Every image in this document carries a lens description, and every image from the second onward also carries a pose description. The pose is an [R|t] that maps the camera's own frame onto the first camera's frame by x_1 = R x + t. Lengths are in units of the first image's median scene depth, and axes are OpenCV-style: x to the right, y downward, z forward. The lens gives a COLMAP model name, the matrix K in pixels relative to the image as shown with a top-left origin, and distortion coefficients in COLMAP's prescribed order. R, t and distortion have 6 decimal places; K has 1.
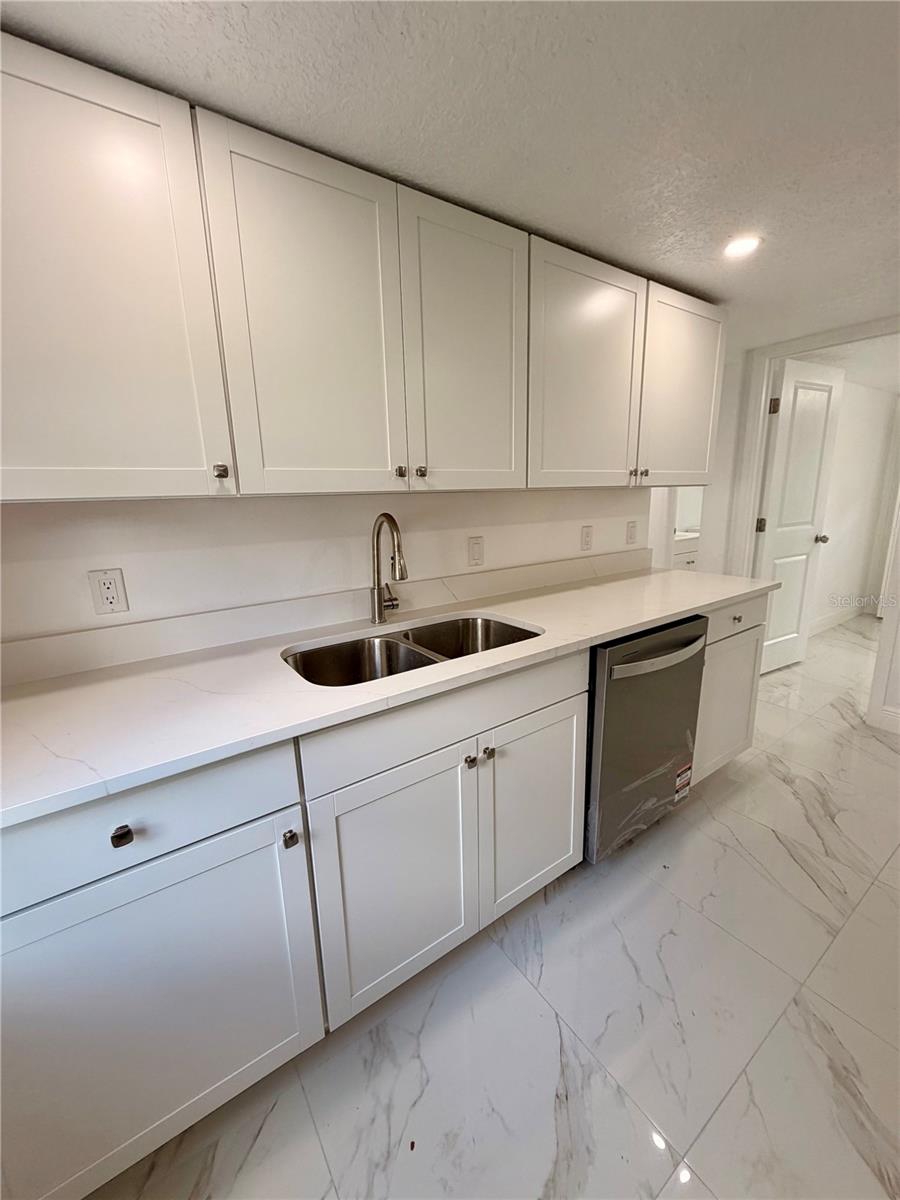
lens RADIAL K [[477.9, 0, 451.2], [0, 477.9, 598.1], [0, 0, 1]] dist [0.001070, -0.000299]
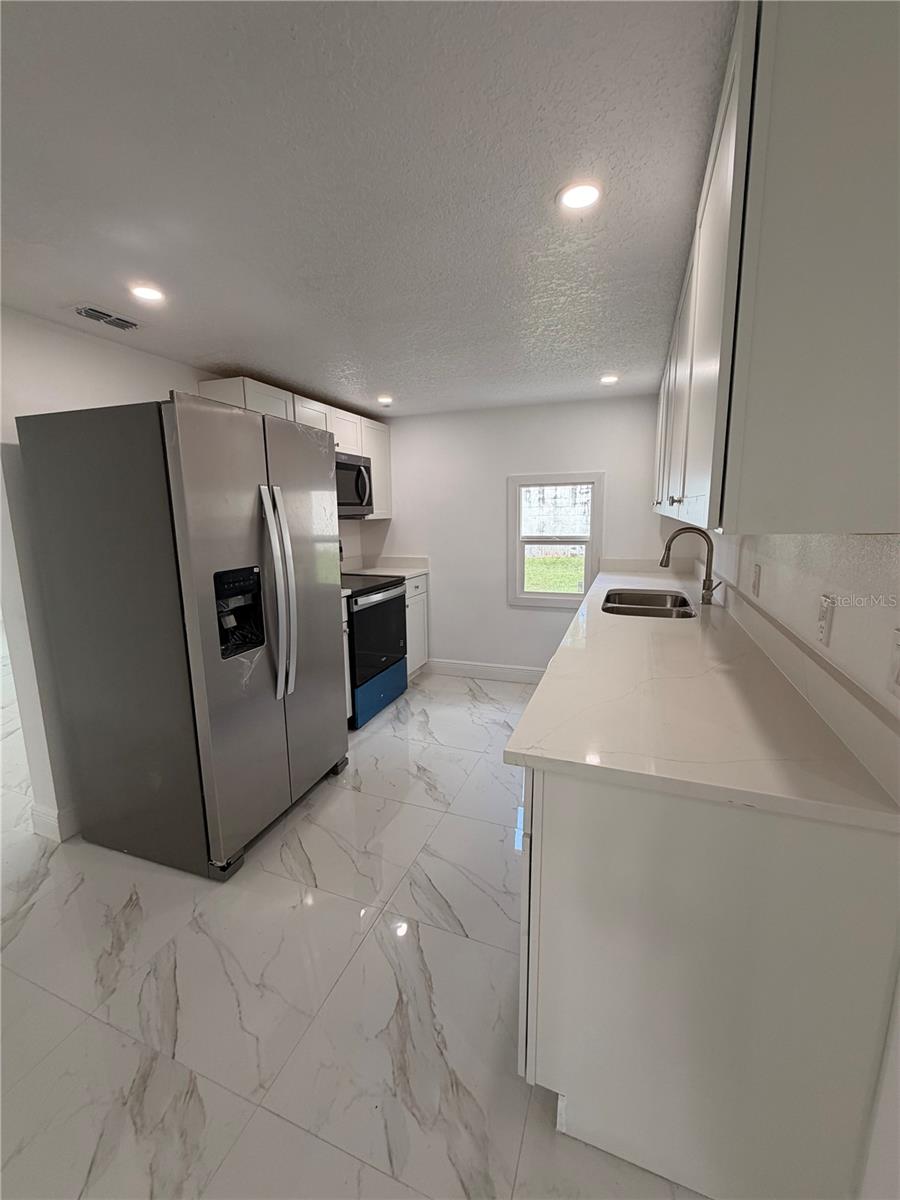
lens RADIAL K [[485.5, 0, 447.0], [0, 485.5, 600.8], [0, 0, 1]] dist [0.001935, 0.000223]
pose [[-0.831225, 0.141539, -0.537616, 1.107884], [-0.080793, 0.926025, 0.368714, -0.376658], [0.550034, 0.349920, -0.758300, 1.462368]]
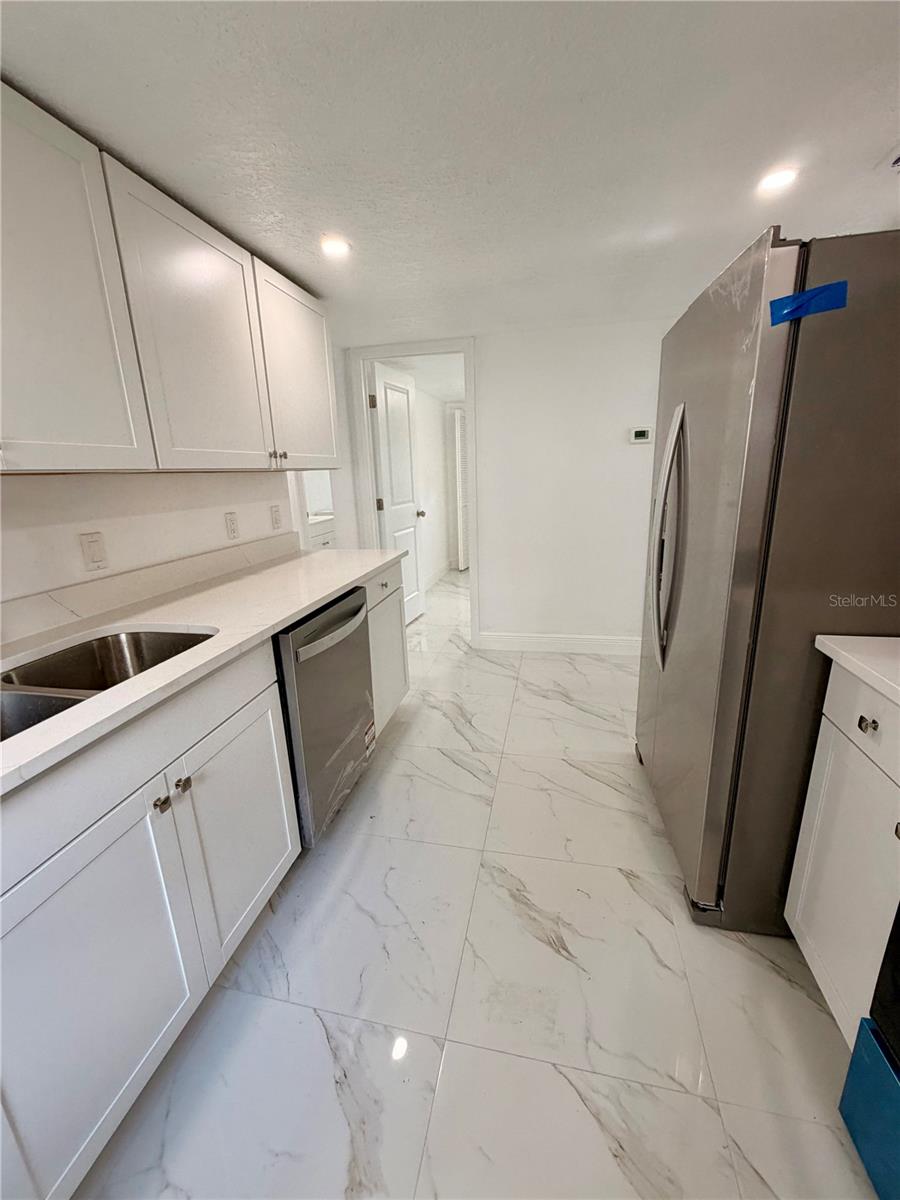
lens RADIAL K [[477.9, 0, 451.2], [0, 477.9, 598.1], [0, 0, 1]] dist [0.001070, -0.000299]
pose [[0.735416, -0.173237, 0.655097, -0.047109], [0.157786, 0.983973, 0.083074, 0.004499], [-0.658989, 0.042271, 0.750964, 0.032441]]
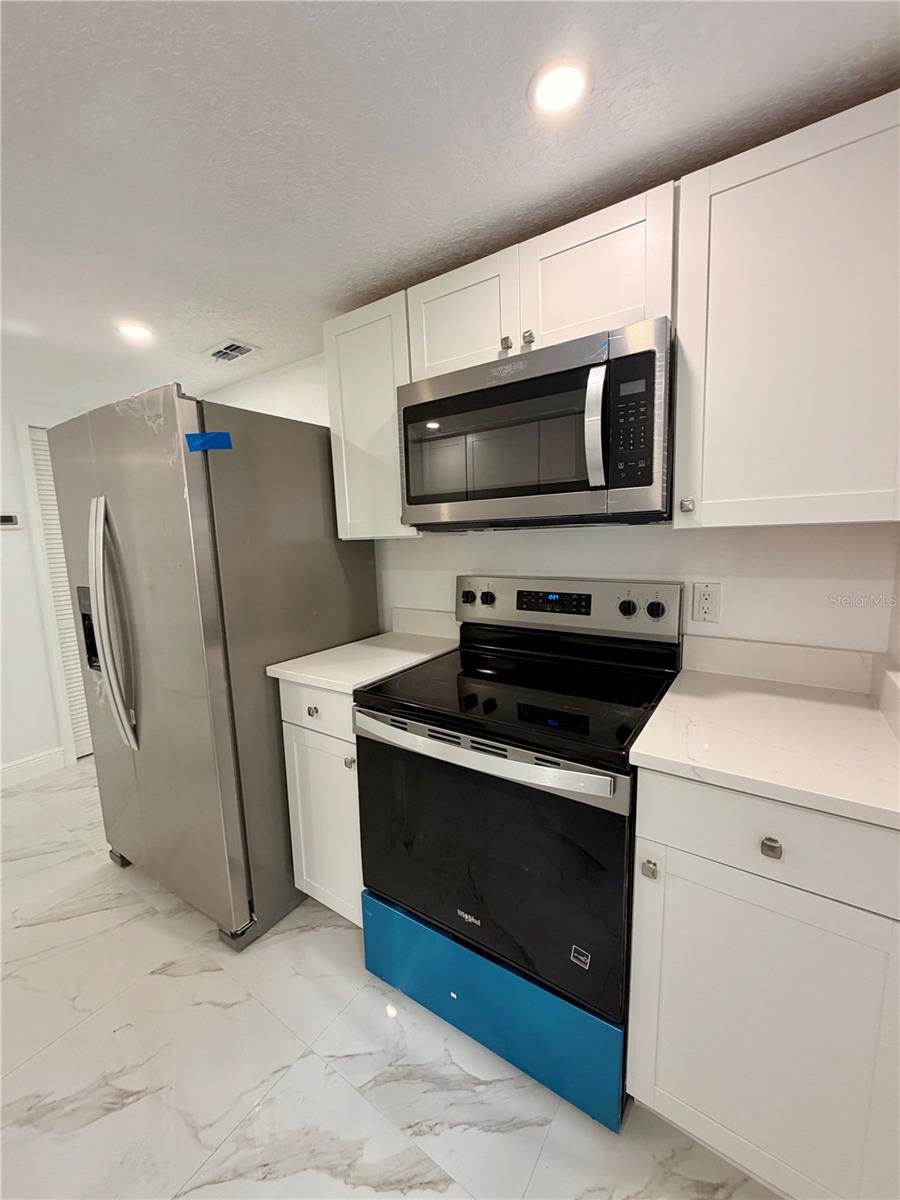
lens RADIAL K [[477.9, 0, 451.2], [0, 477.9, 598.1], [0, 0, 1]] dist [0.001070, -0.000299]
pose [[-0.344212, -0.083944, 0.935132, -0.214622], [0.242876, 0.954133, 0.175049, -0.011888], [-0.906934, 0.287375, -0.308036, 0.111565]]
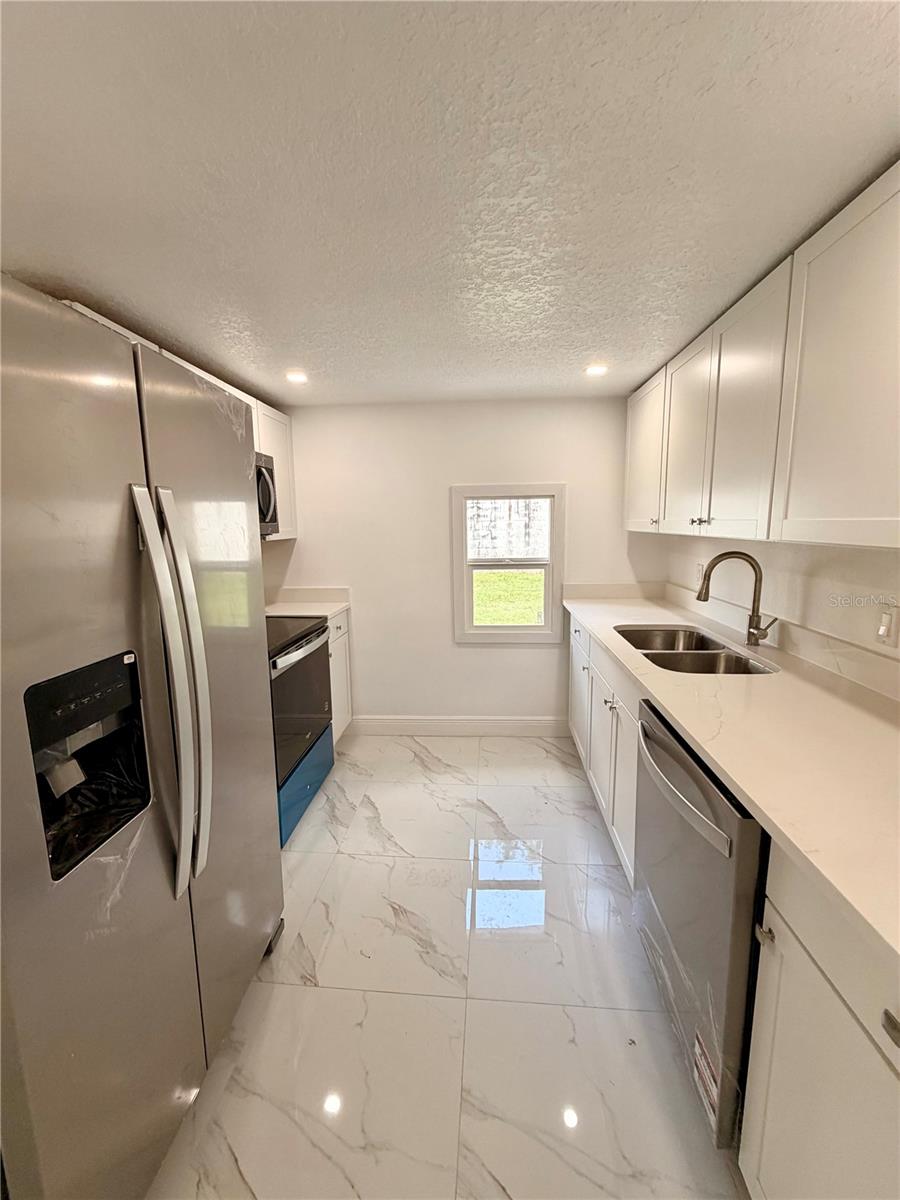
lens RADIAL K [[483.5, 0, 450.0], [0, 483.5, 600.0], [0, 0, 1]] dist [0.000324, 0.000030]
pose [[-0.638770, 0.157688, -0.753065, 1.034462], [-0.133560, 0.941187, 0.310369, -0.279263], [0.757716, 0.298834, -0.580141, 0.956859]]
